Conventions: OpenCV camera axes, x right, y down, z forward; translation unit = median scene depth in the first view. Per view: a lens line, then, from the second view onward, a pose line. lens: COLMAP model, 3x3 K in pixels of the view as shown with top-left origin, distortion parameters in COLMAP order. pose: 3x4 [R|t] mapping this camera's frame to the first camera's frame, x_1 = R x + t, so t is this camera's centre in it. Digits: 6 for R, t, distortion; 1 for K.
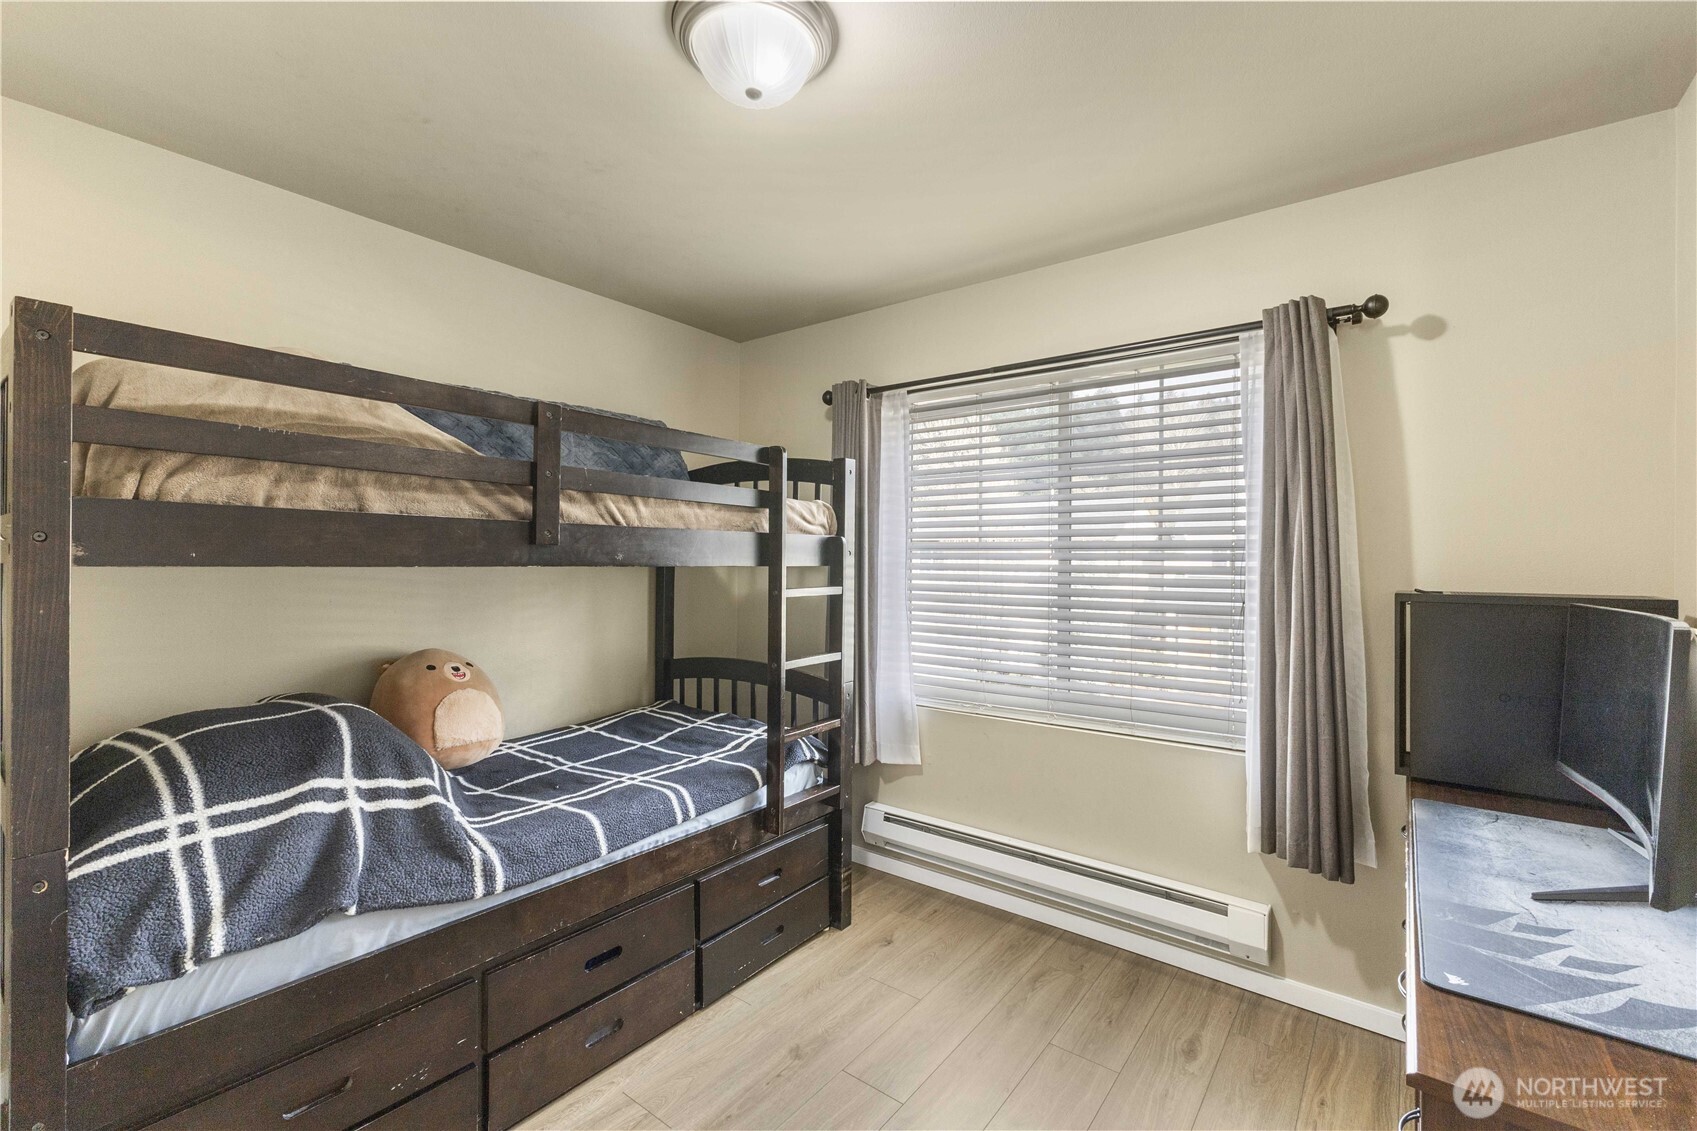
lens RADIAL K [[727.7, 0, 848.5], [0, 727.7, 565.5], [0, 0, 1]] dist [0.016323, -0.005184]
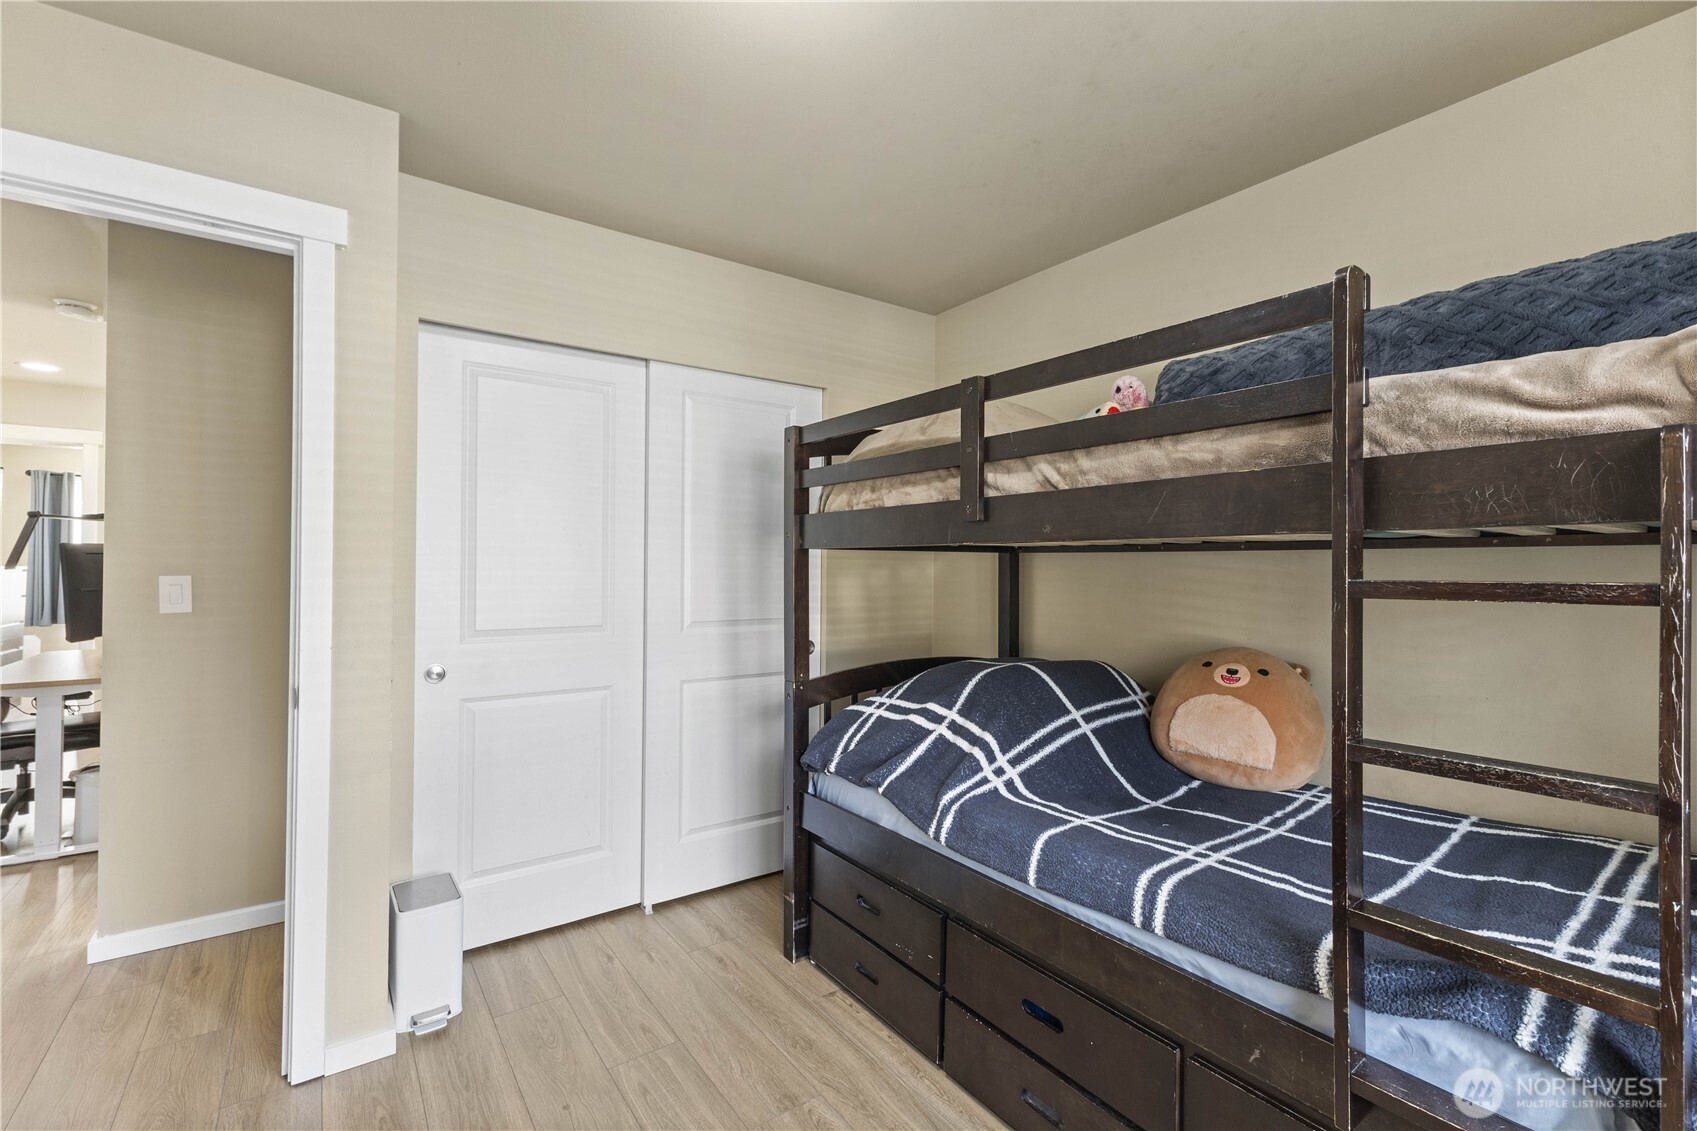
lens RADIAL K [[727.7, 0, 848.5], [0, 727.7, 565.5], [0, 0, 1]] dist [0.016323, -0.005184]
pose [[-0.281082, -0.013875, -0.959583, 0.497811], [-0.015454, 0.999831, -0.009930, 0.037824], [0.959559, 0.012038, -0.281249, 0.959908]]
